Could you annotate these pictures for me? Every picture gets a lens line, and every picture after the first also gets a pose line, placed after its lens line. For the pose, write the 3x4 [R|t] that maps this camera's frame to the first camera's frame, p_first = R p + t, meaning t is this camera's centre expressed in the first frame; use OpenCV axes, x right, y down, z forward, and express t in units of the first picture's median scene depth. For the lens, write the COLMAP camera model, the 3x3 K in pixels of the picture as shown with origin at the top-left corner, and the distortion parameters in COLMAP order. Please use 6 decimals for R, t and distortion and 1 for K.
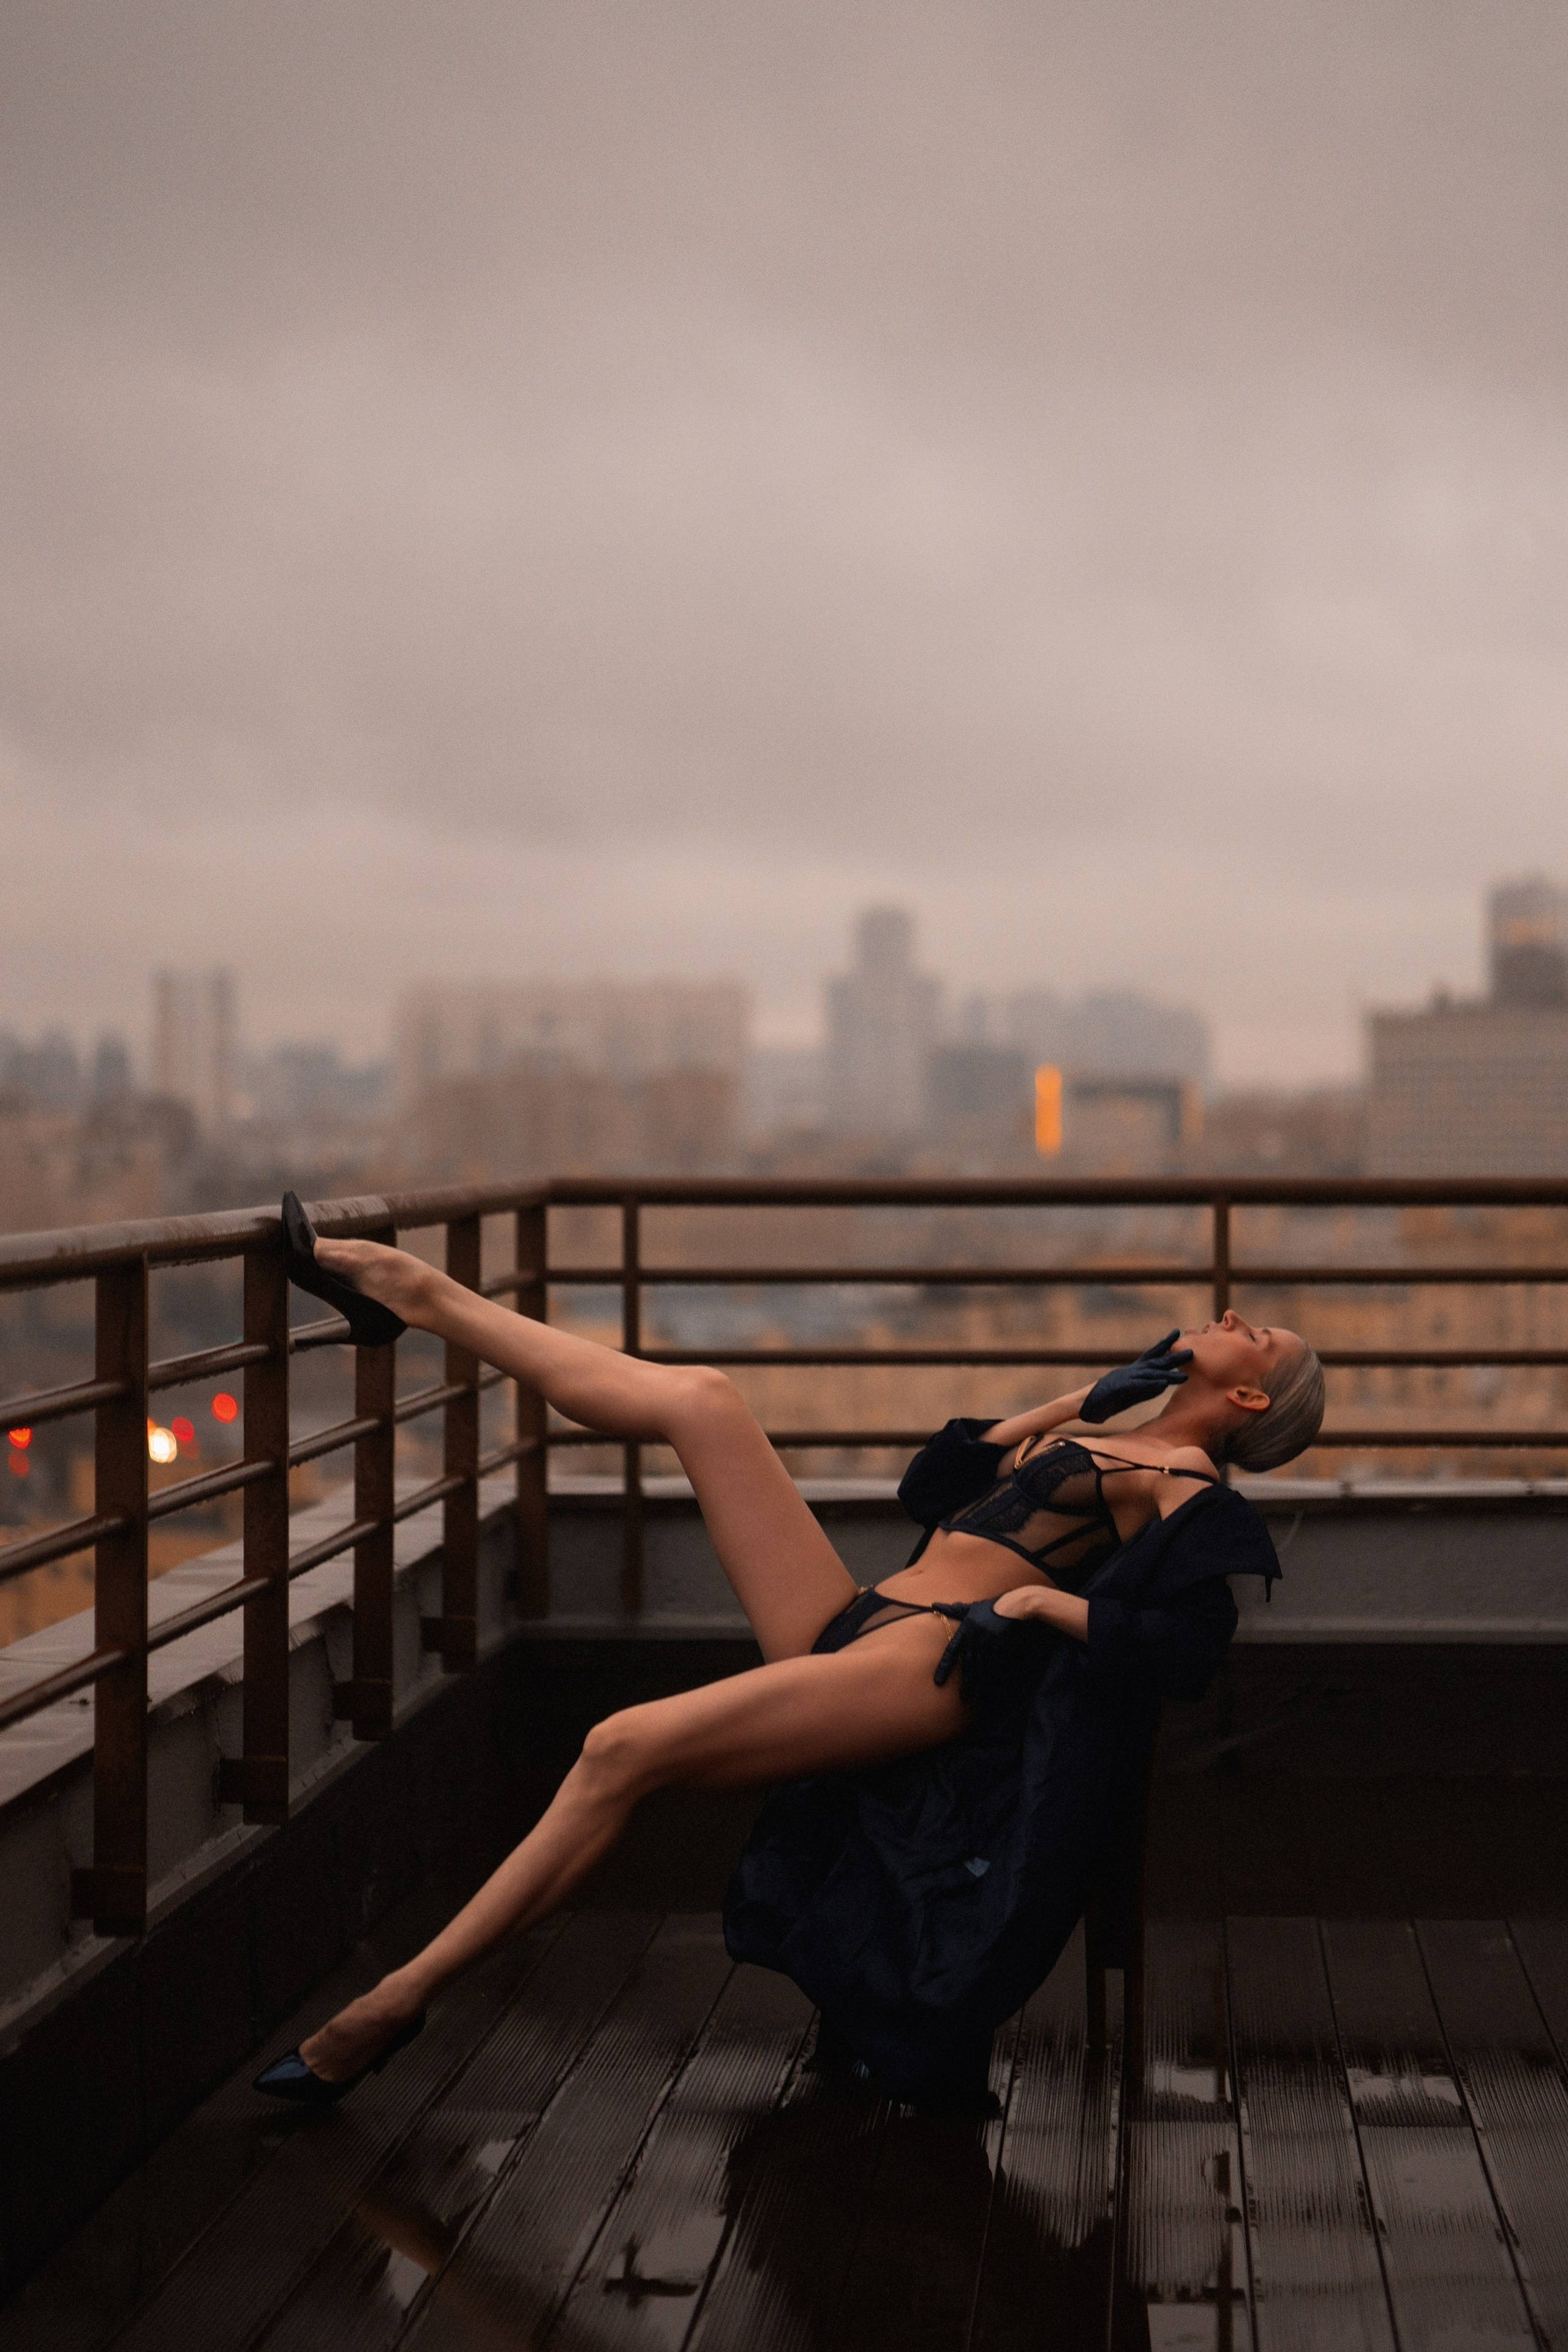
lens RADIAL K [[5882.1, 0, 840.5], [0, 5882.1, 986.2], [0, 0, 1]] dist [-0.079012, 0.237446]
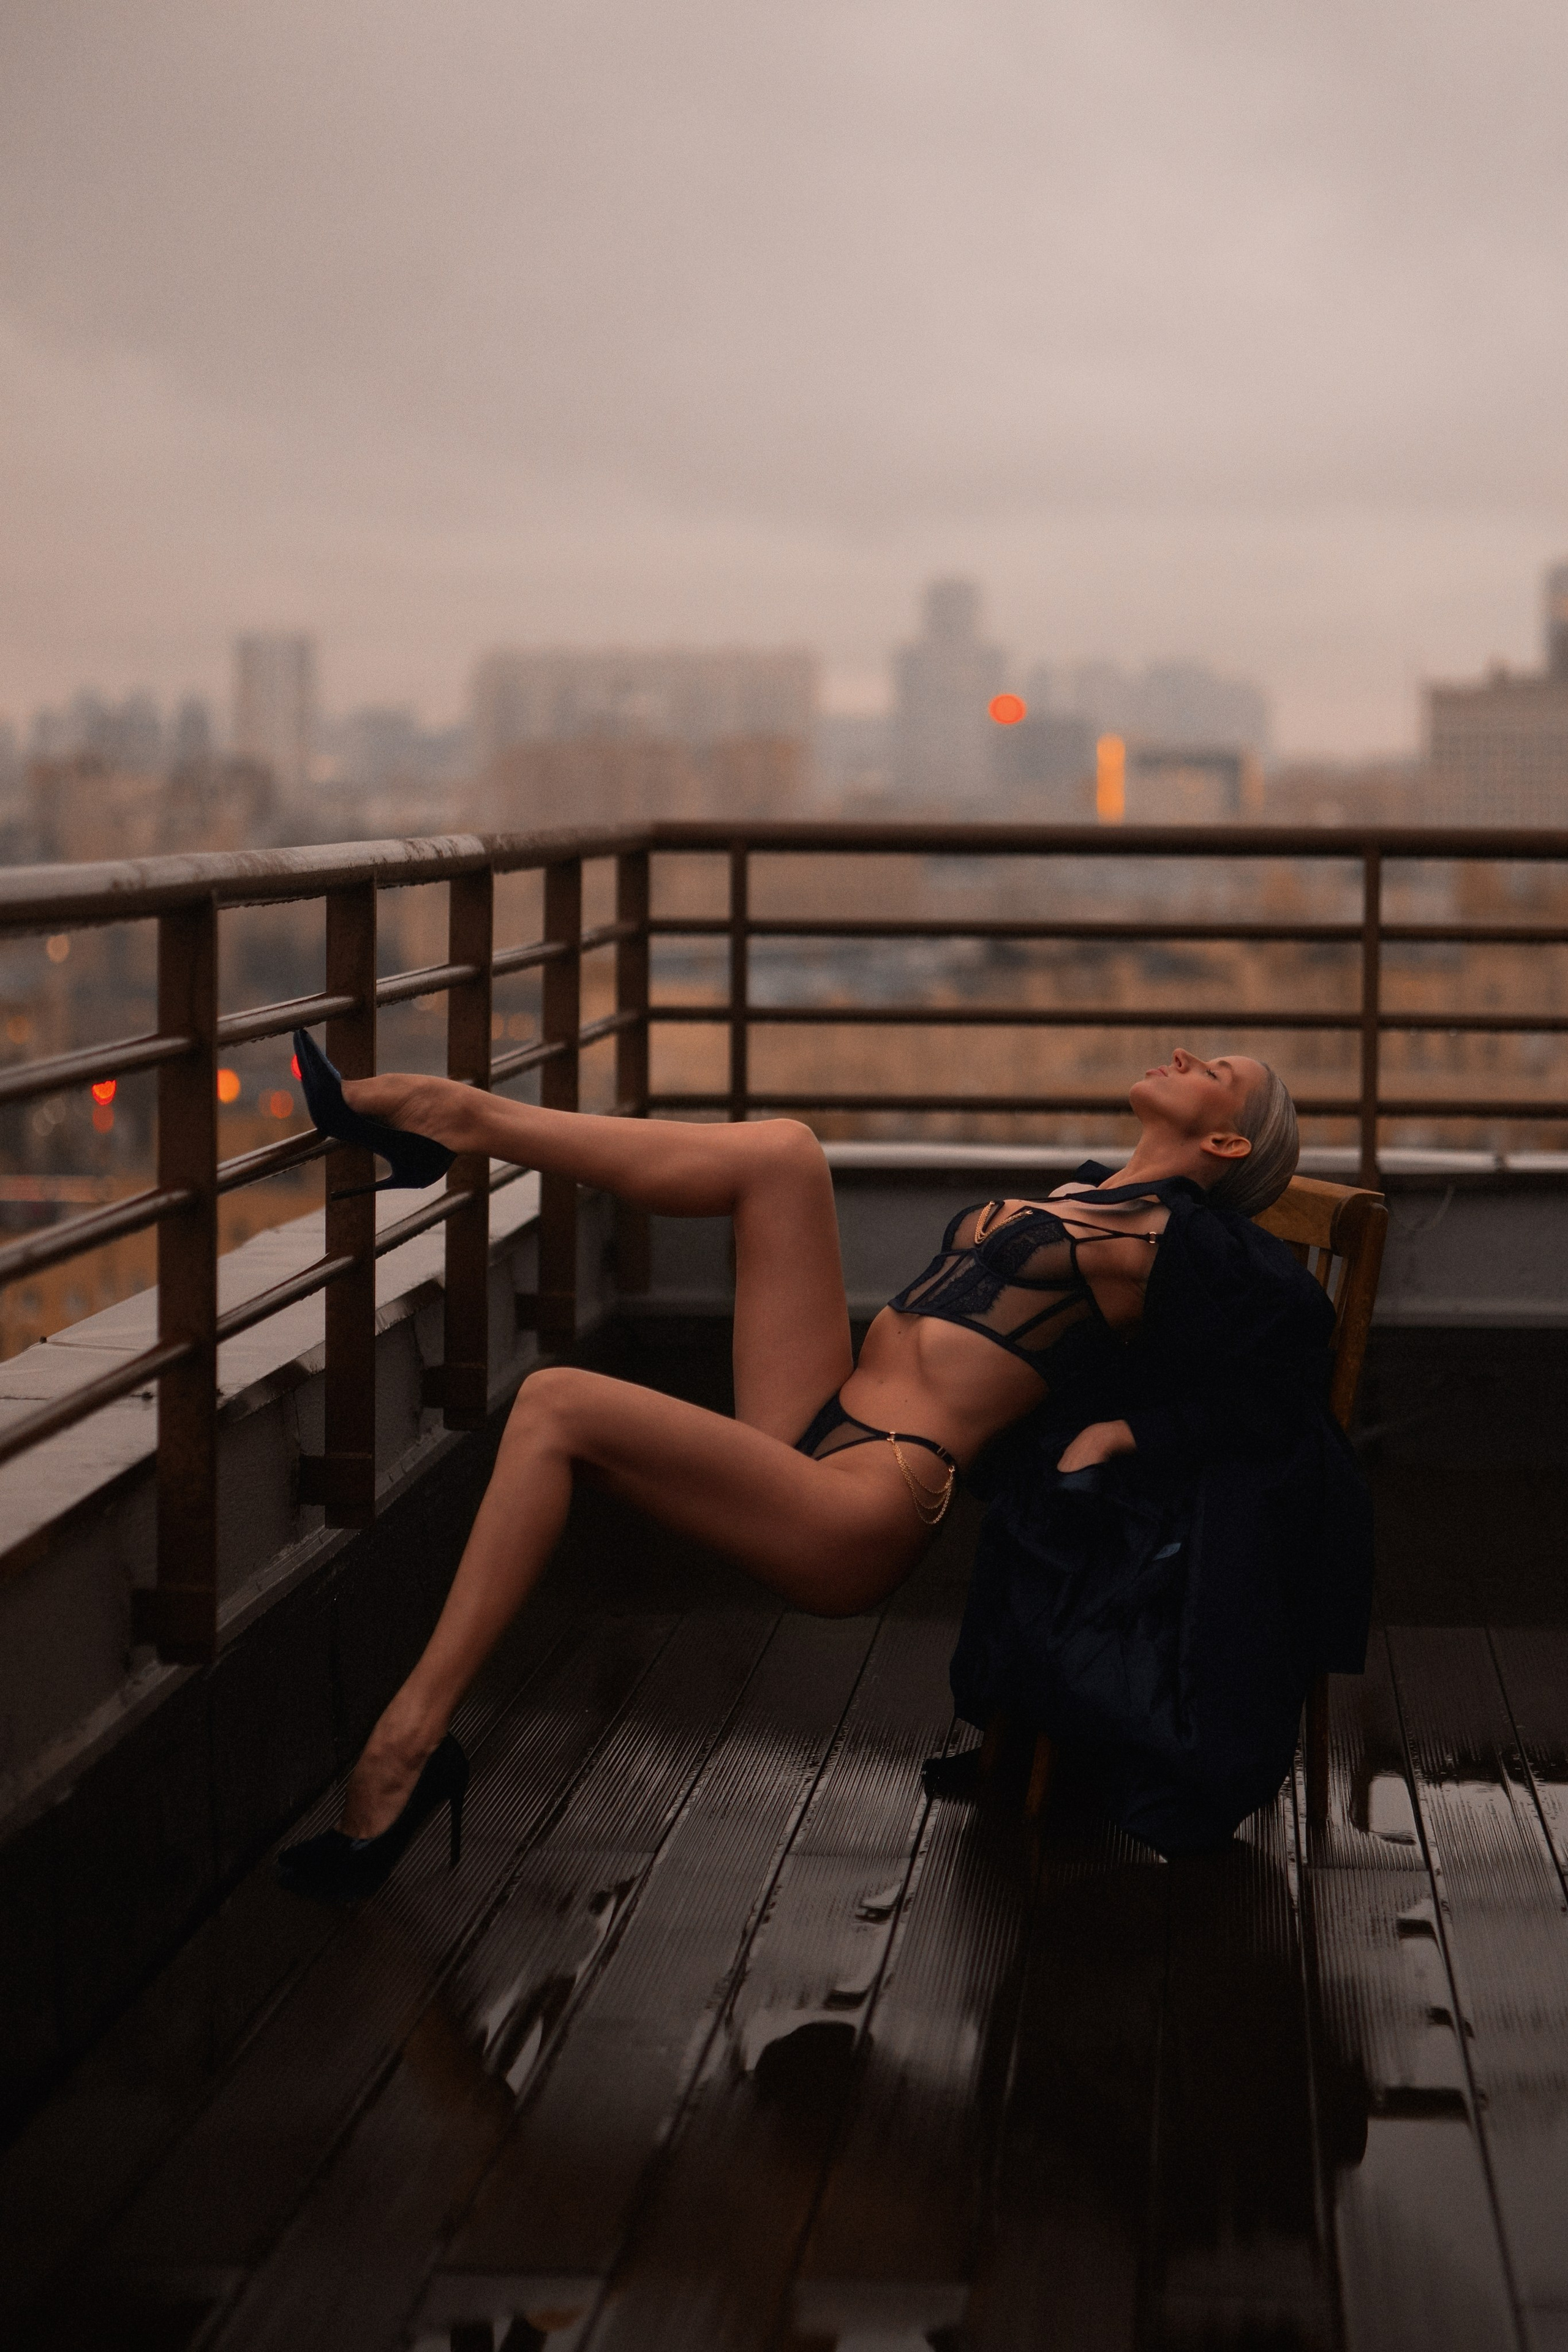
lens RADIAL K [[5725.7, 0, 784.0], [0, 5725.7, 1176.0], [0, 0, 1]] dist [-0.042538, -0.944098]
pose [[0.999746, 0.009773, -0.020310, -0.010560], [-0.007896, 0.995865, 0.090507, 0.006660], [0.021111, -0.090323, 0.995689, 0.099363]]
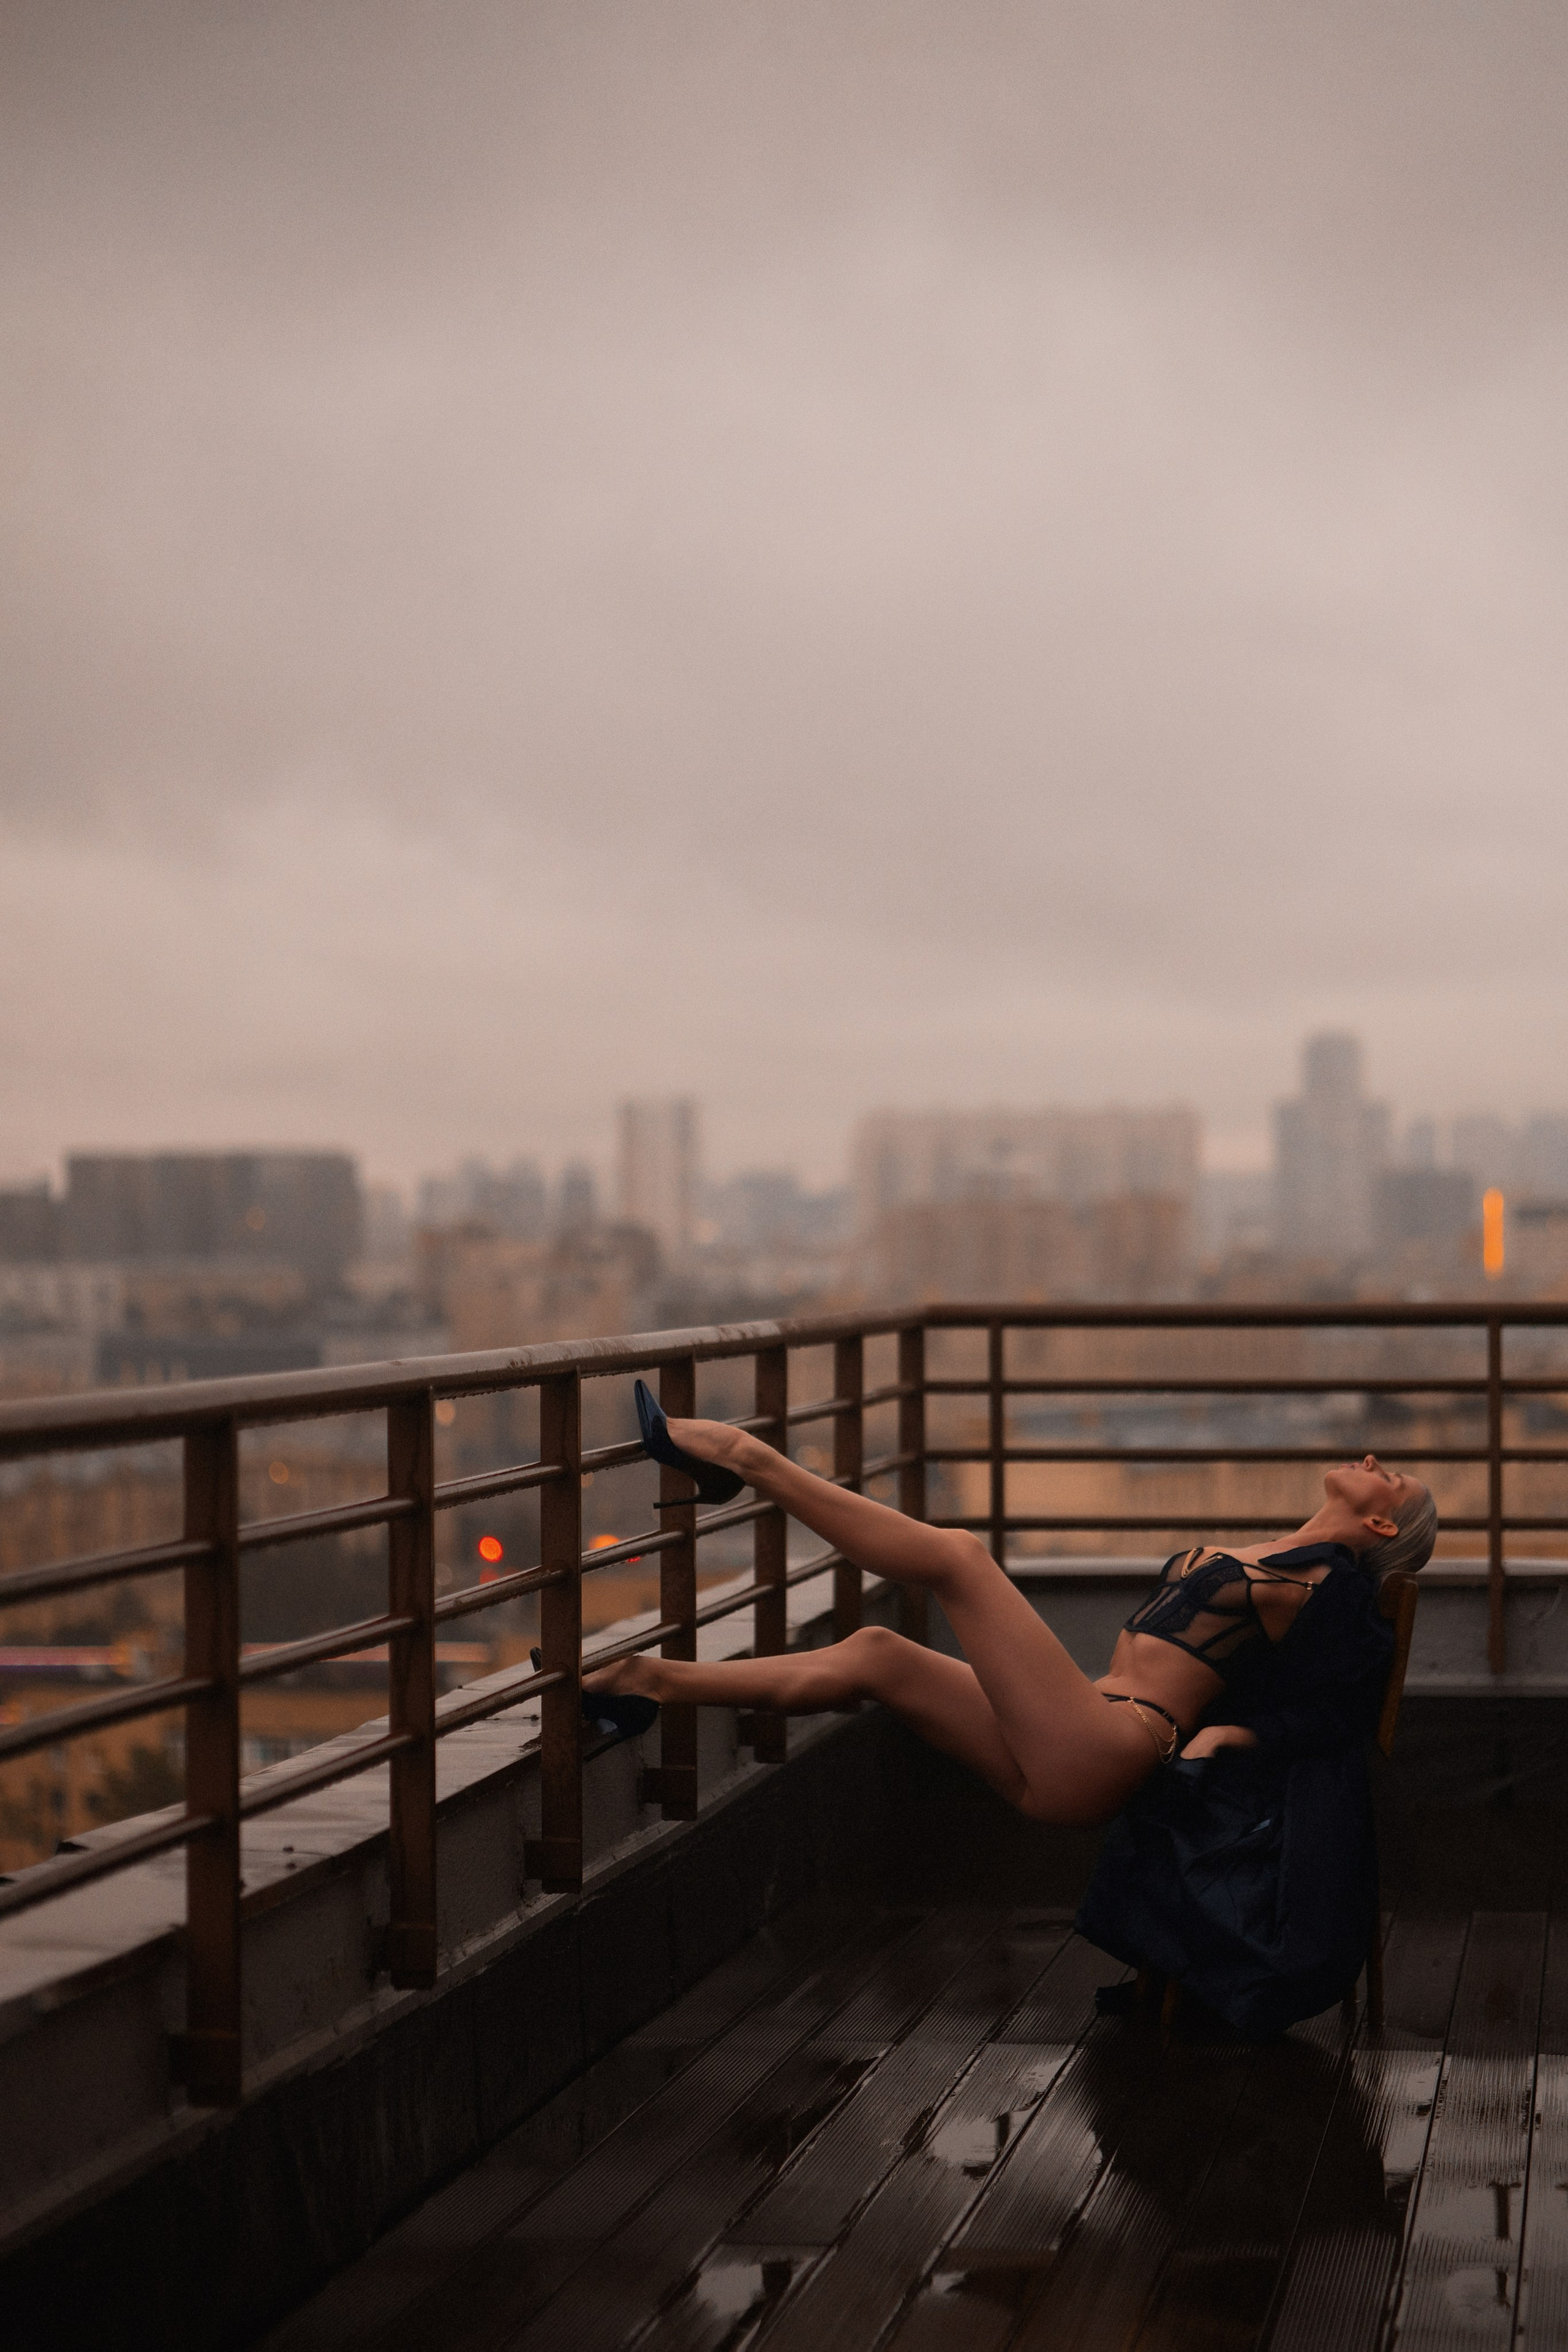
lens RADIAL K [[5793.8, 0, 784.0], [0, 5793.8, 1176.0], [0, 0, 1]] dist [-0.013341, -0.281084]
pose [[0.996110, -0.005799, -0.087926, 0.026554], [0.006779, 0.999918, 0.010849, -0.006756], [0.087855, -0.011403, 0.996068, -0.180644]]
